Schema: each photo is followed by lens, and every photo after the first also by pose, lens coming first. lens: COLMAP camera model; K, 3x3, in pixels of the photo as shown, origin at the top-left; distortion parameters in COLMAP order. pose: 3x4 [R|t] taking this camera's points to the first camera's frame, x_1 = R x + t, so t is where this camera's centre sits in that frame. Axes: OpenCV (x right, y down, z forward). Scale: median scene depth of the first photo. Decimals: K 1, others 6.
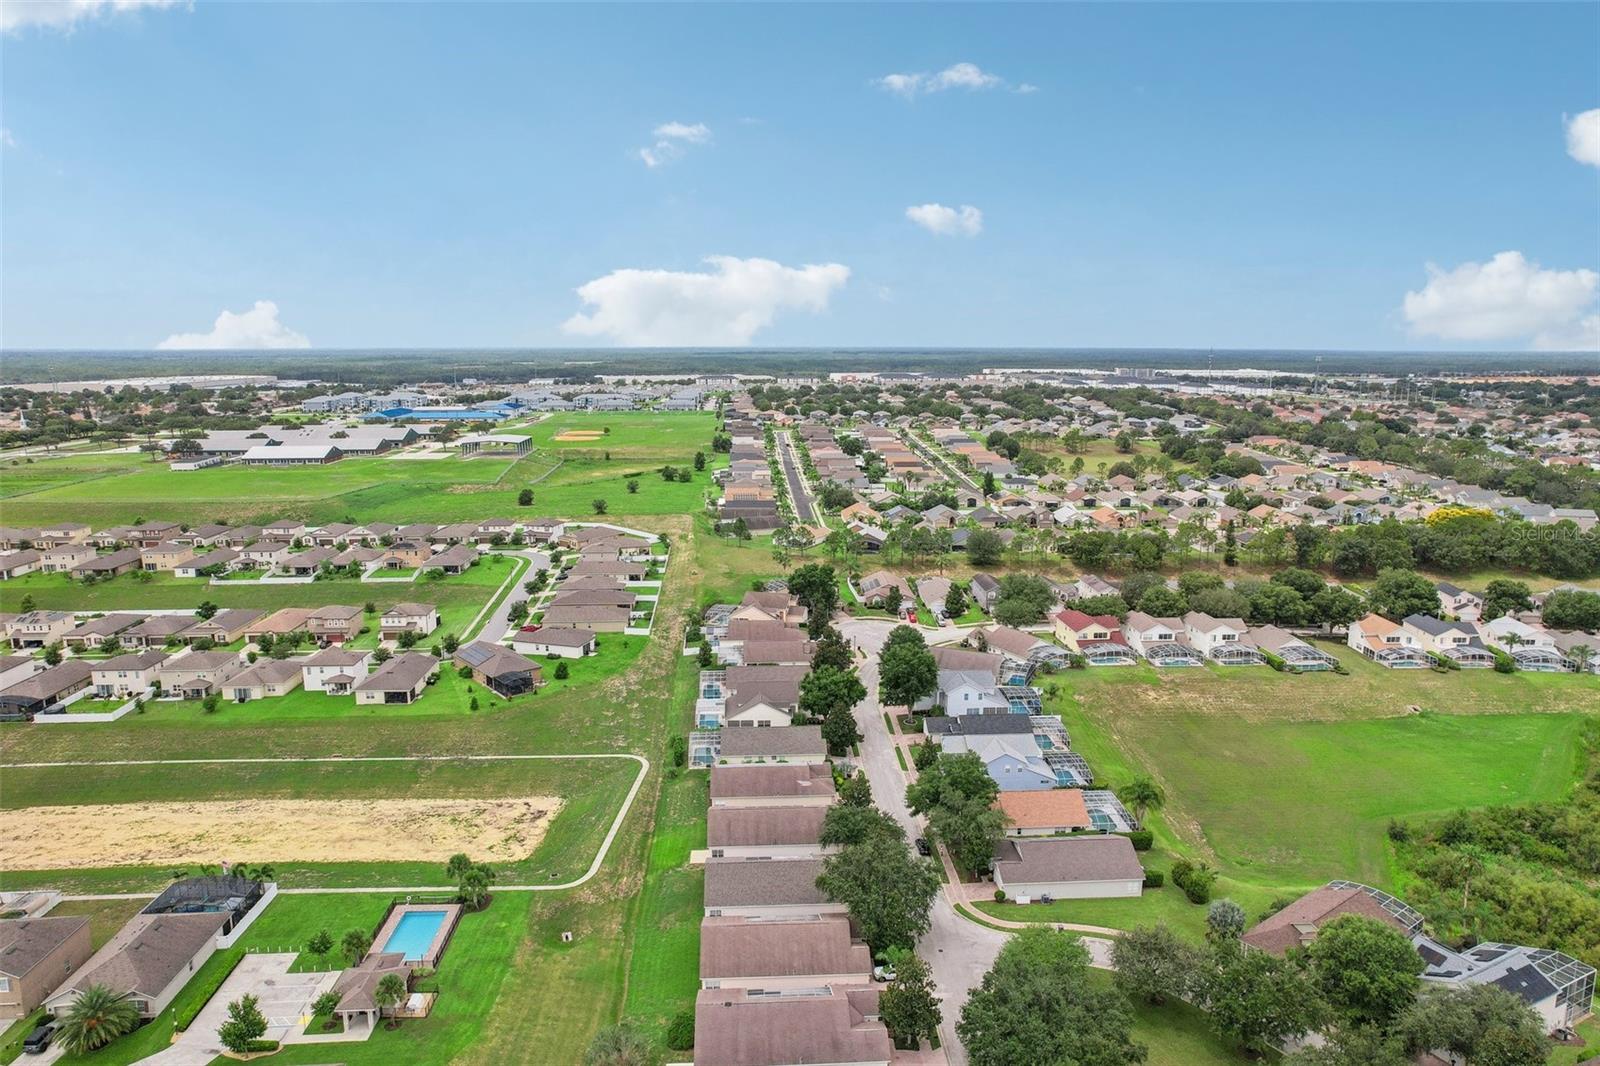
lens RADIAL K [[1039.2, 0, 770.9], [0, 1039.2, 590.9], [0, 0, 1]] dist [-0.031351, 0.000110]
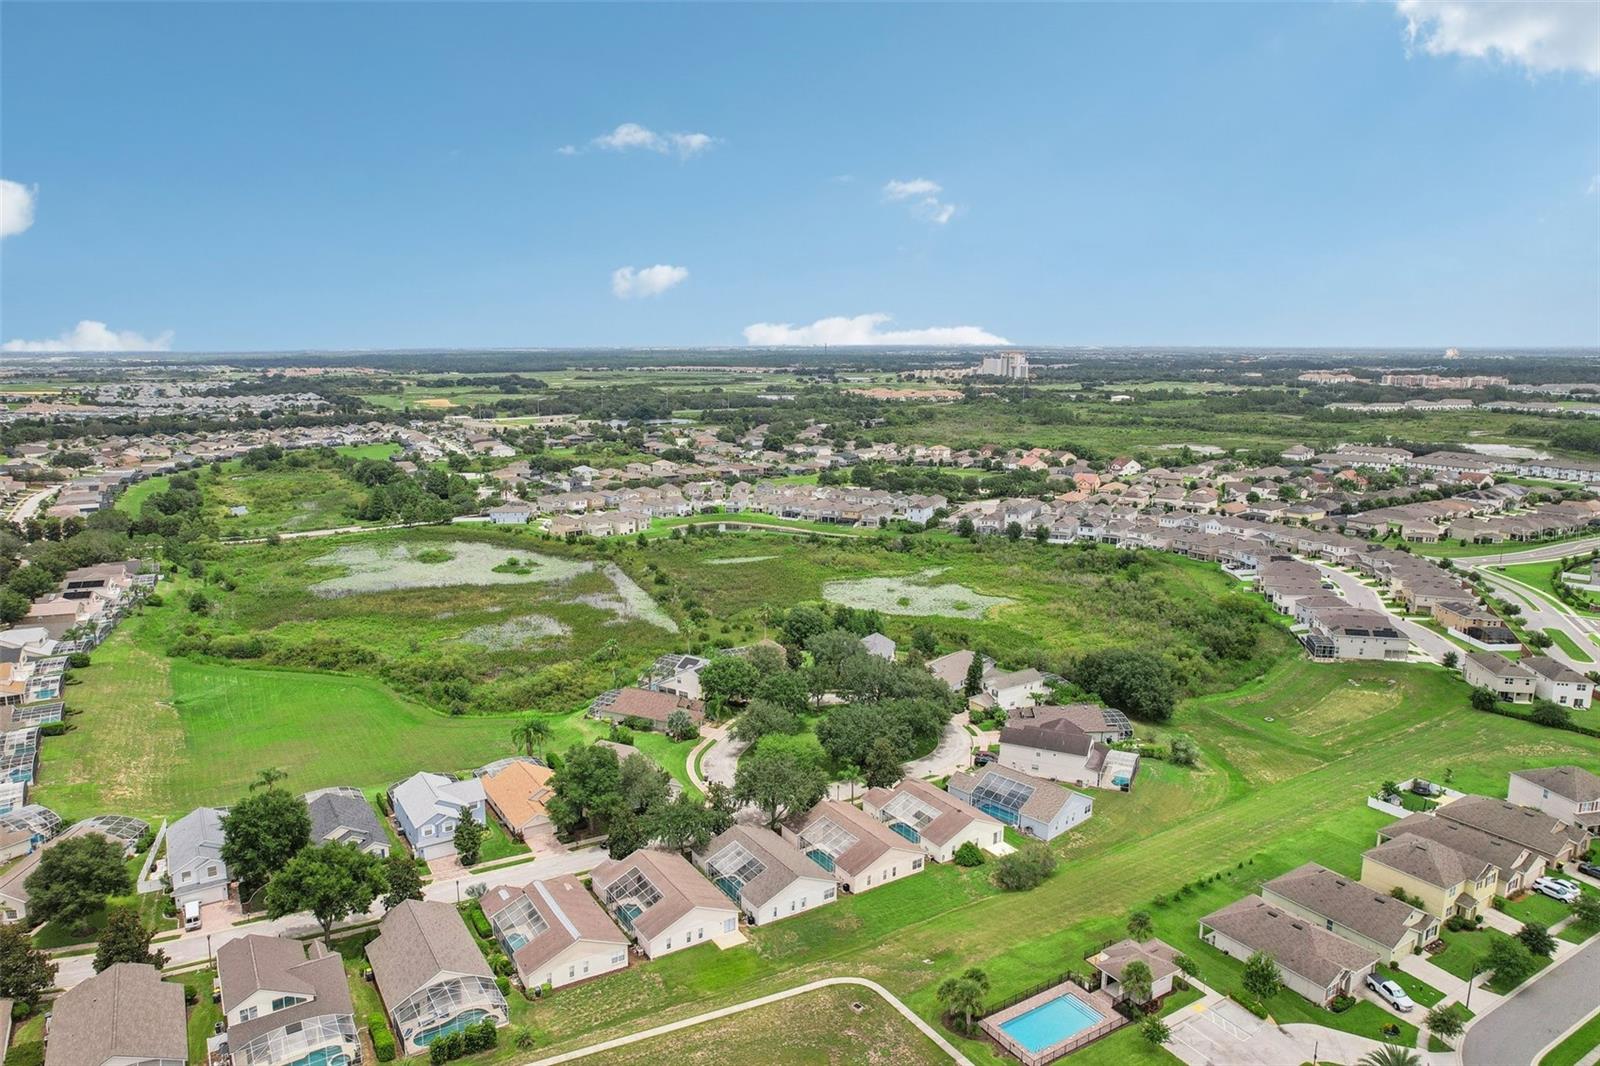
lens RADIAL K [[1042.5, 0, 799.8], [0, 1042.5, 487.8], [0, 0, 1]] dist [-0.025065, 0.004175]
pose [[-0.505688, -0.119362, 0.854419, -0.597023], [0.203859, 0.945803, 0.252782, -0.235809], [-0.838284, 0.302010, -0.453949, 0.914932]]
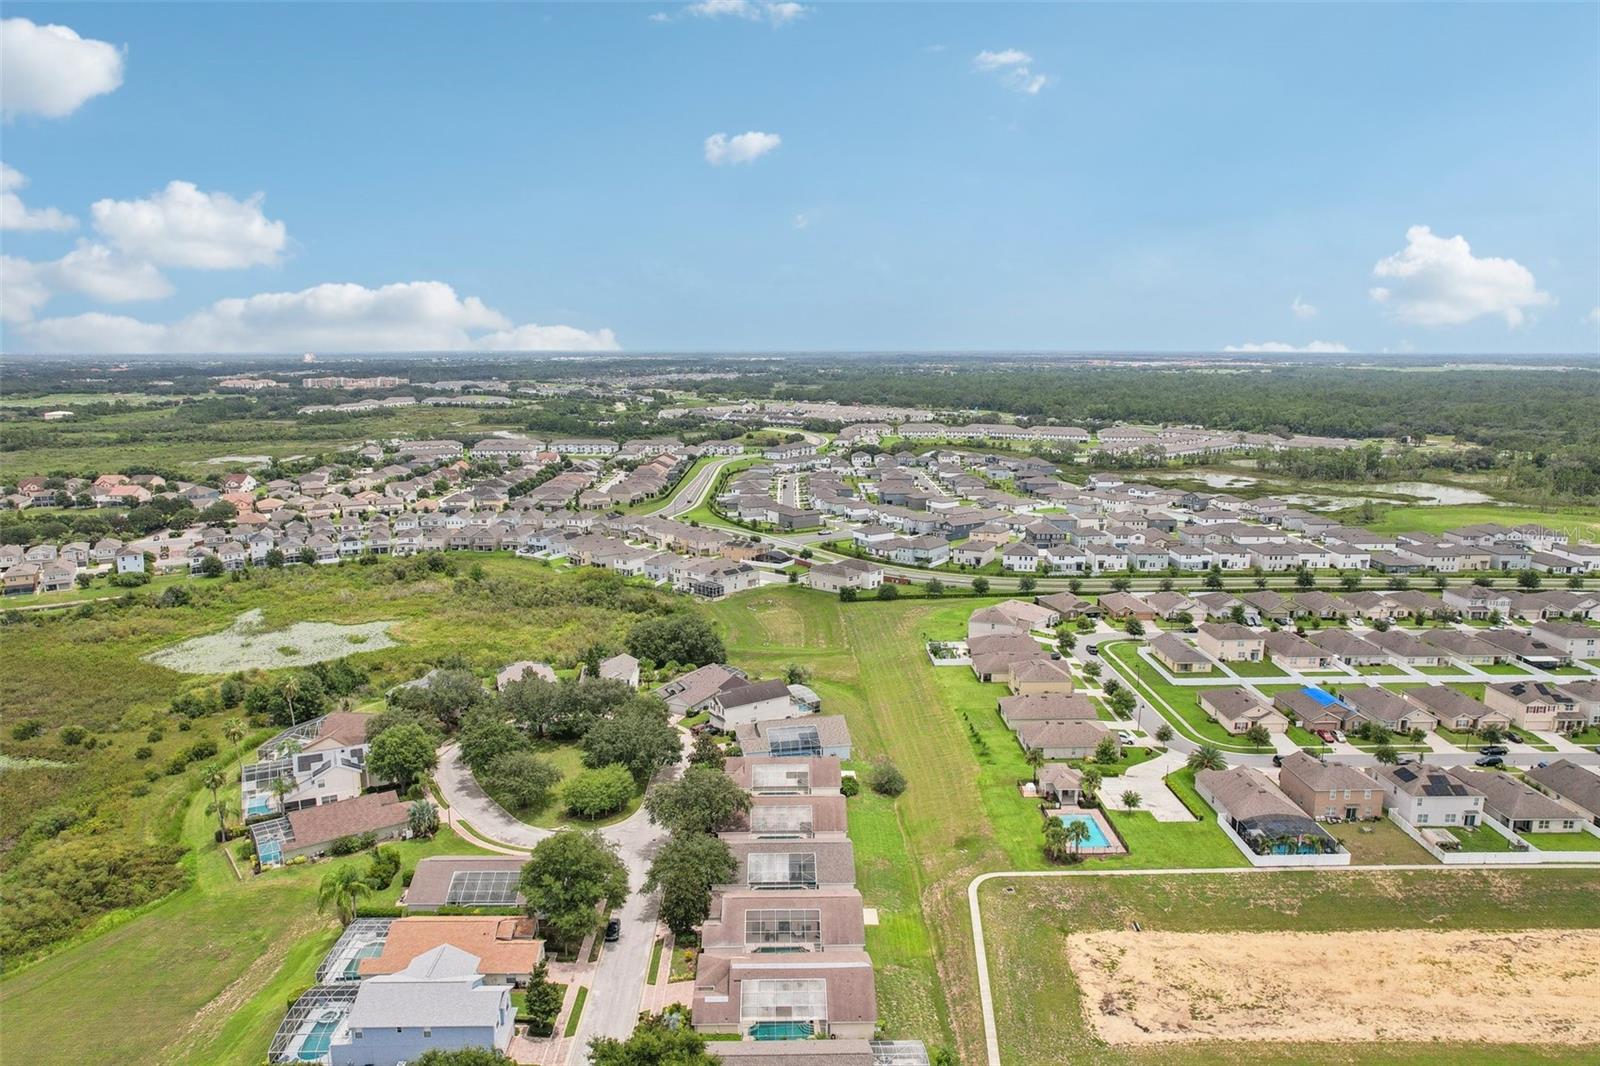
lens RADIAL K [[1042.5, 0, 799.8], [0, 1042.5, 487.8], [0, 0, 1]] dist [-0.025065, 0.004175]
pose [[-0.999941, 0.001125, 0.010815, -0.014271], [0.004991, 0.931151, 0.364600, -0.315064], [-0.009660, 0.364632, -0.931101, 1.267117]]
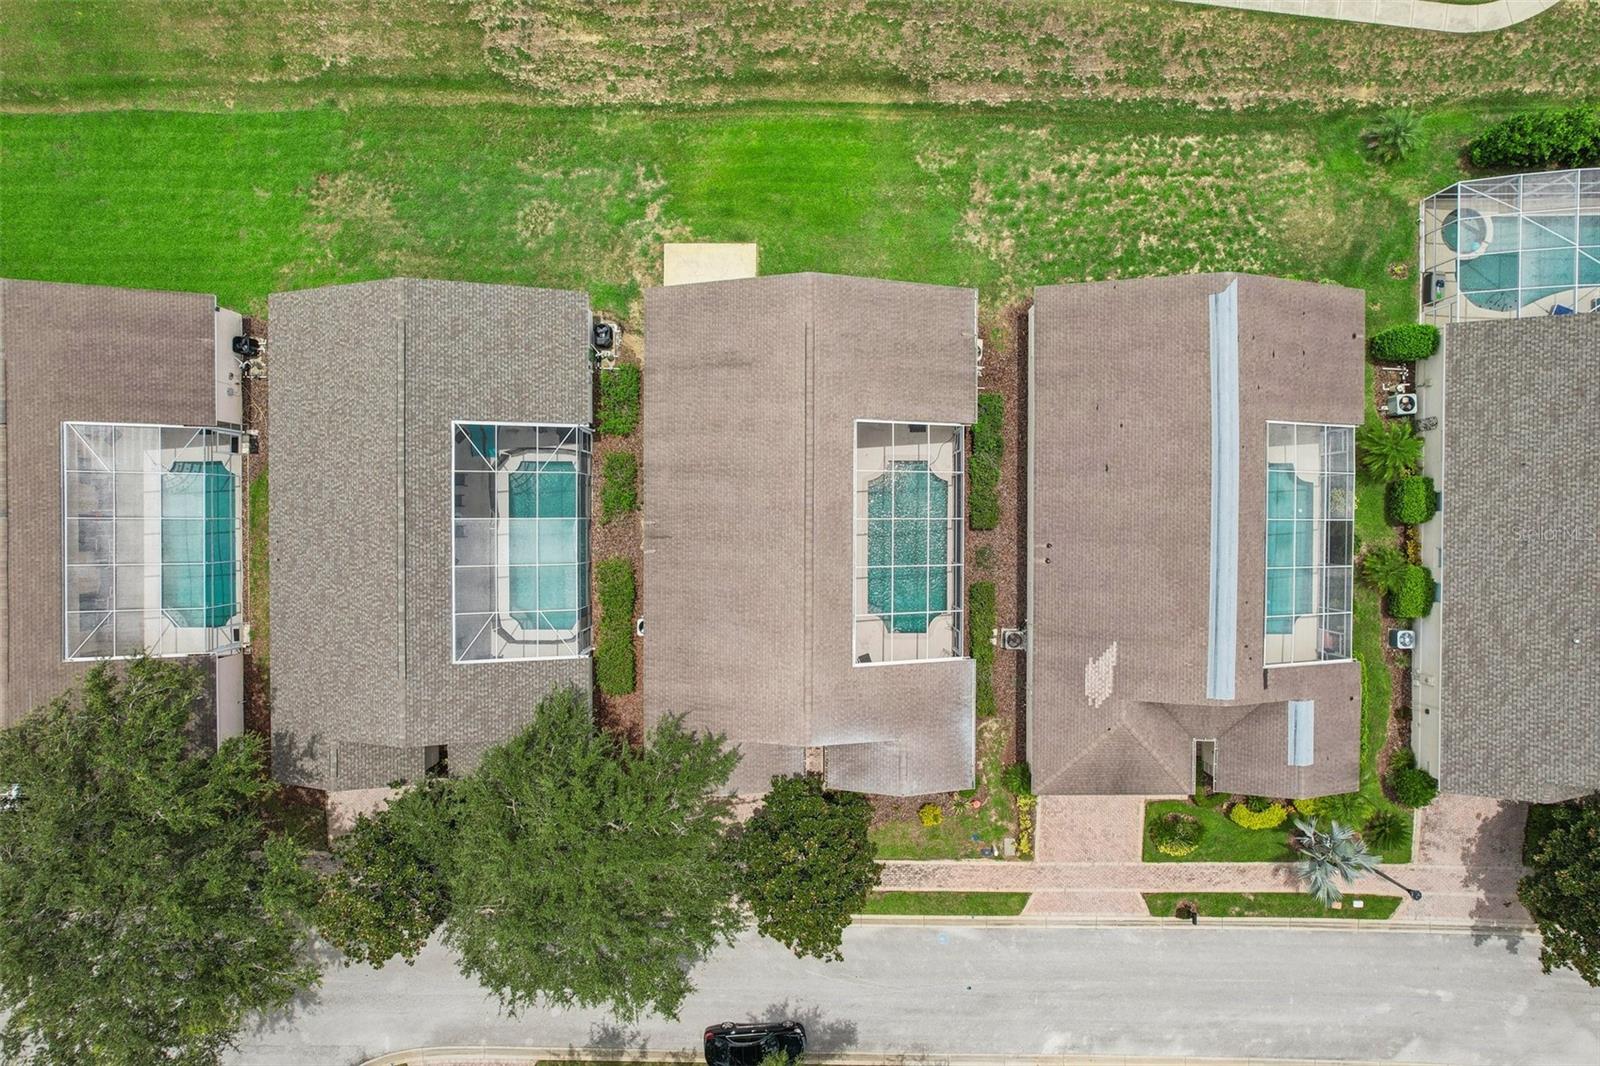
lens RADIAL K [[1057.4, 0, 809.2], [0, 1057.4, 531.0], [0, 0, 1]] dist [-0.063019, 0.066483]
pose [[-0.040676, 0.998996, 0.018782, -0.002149], [-0.219590, -0.027276, 0.975211, -0.030024], [0.974744, 0.035543, 0.220479, 0.714744]]
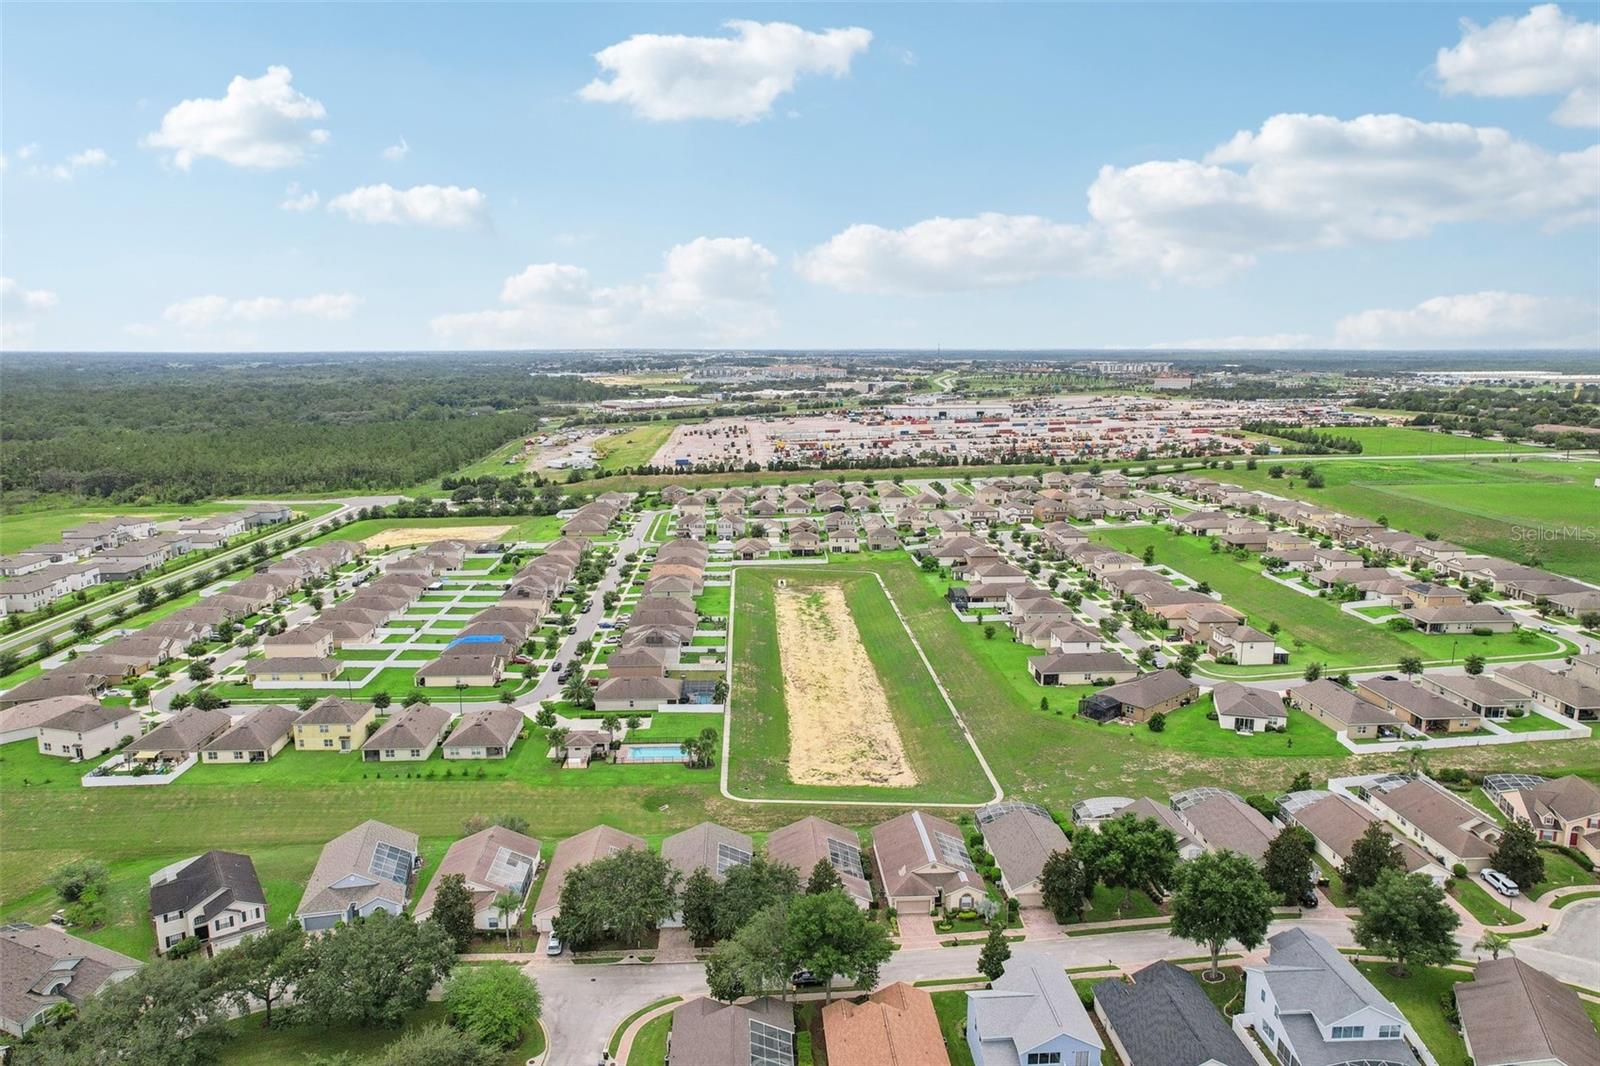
lens RADIAL K [[1057.4, 0, 809.2], [0, 1057.4, 531.0], [0, 0, 1]] dist [-0.063019, 0.066483]
pose [[0.025329, 0.180651, -0.983221, 0.670718], [-0.232306, 0.957676, 0.169973, -0.169149], [0.972313, 0.224103, 0.066223, 0.655878]]
